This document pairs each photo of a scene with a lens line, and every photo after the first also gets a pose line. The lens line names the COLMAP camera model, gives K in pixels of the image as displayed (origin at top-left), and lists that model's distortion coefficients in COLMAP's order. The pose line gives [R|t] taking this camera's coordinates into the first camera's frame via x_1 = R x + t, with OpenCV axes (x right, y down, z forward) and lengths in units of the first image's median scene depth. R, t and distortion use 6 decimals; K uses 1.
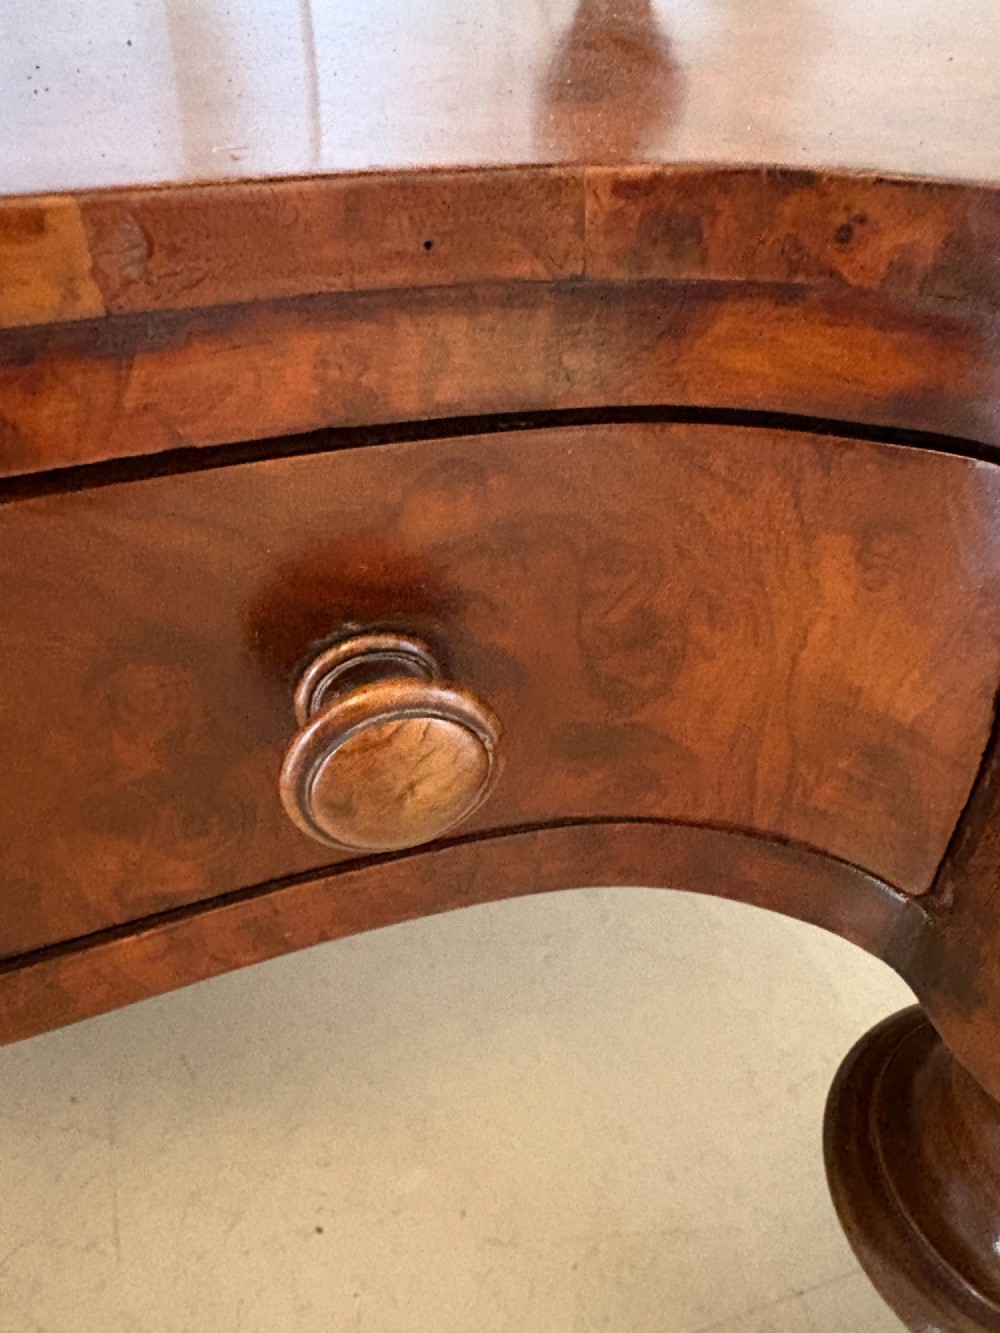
lens RADIAL K [[984.1, 0, 500.0], [0, 984.1, 666.5], [0, 0, 1]] dist [0.021594, -0.005000]
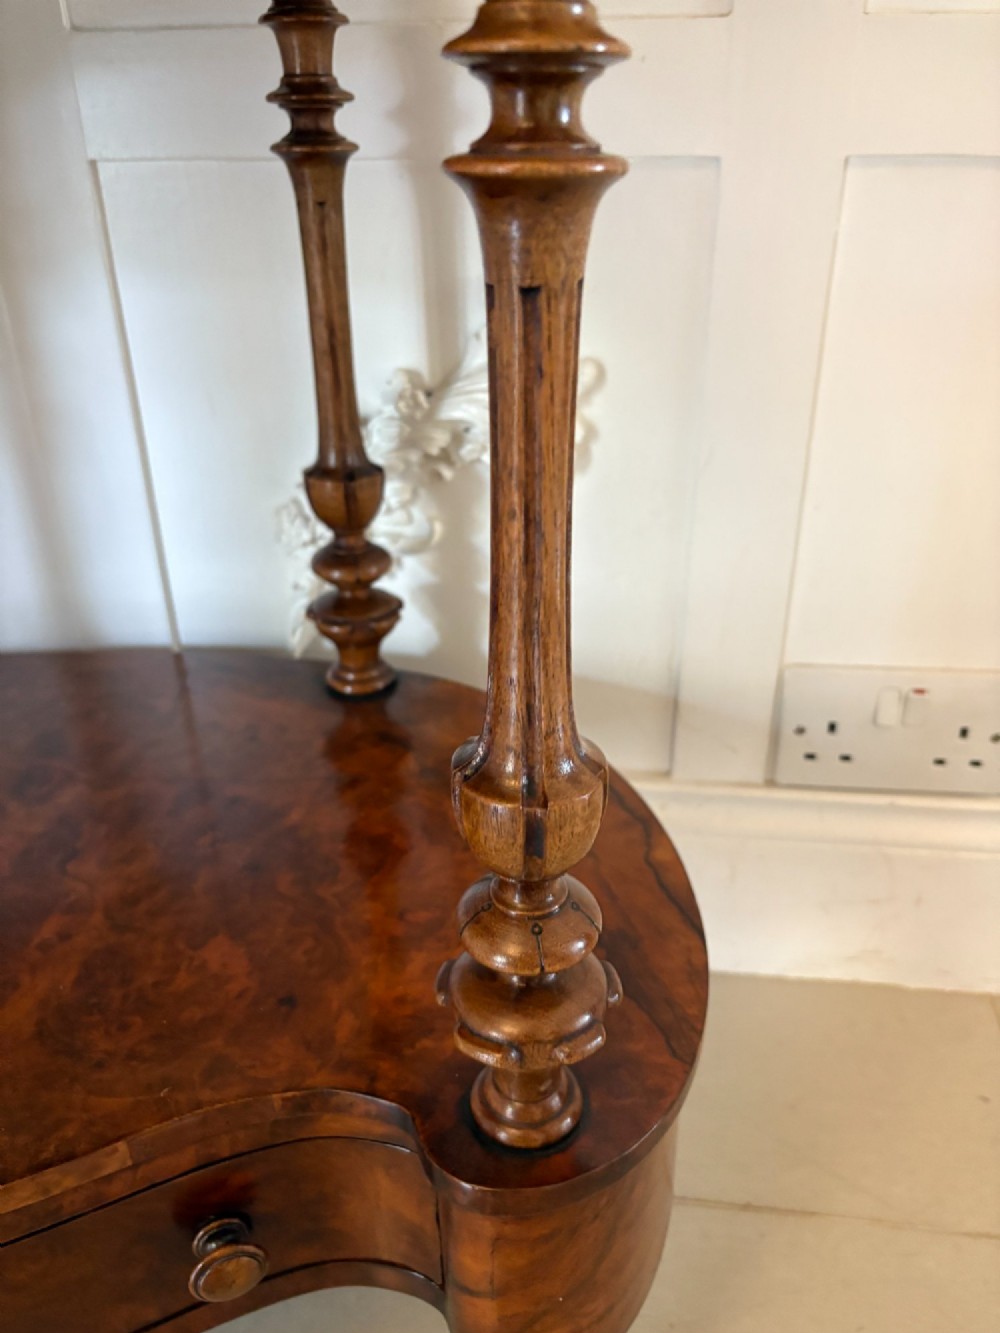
lens RADIAL K [[1014.5, 0, 500.0], [0, 1014.5, 666.5], [0, 0, 1]] dist [-0.002960, -0.000429]
pose [[0.993731, -0.069118, 0.087872, 0.533171], [0.083793, 0.980793, -0.176134, -1.026030], [-0.074010, 0.182393, 0.980436, -2.242021]]
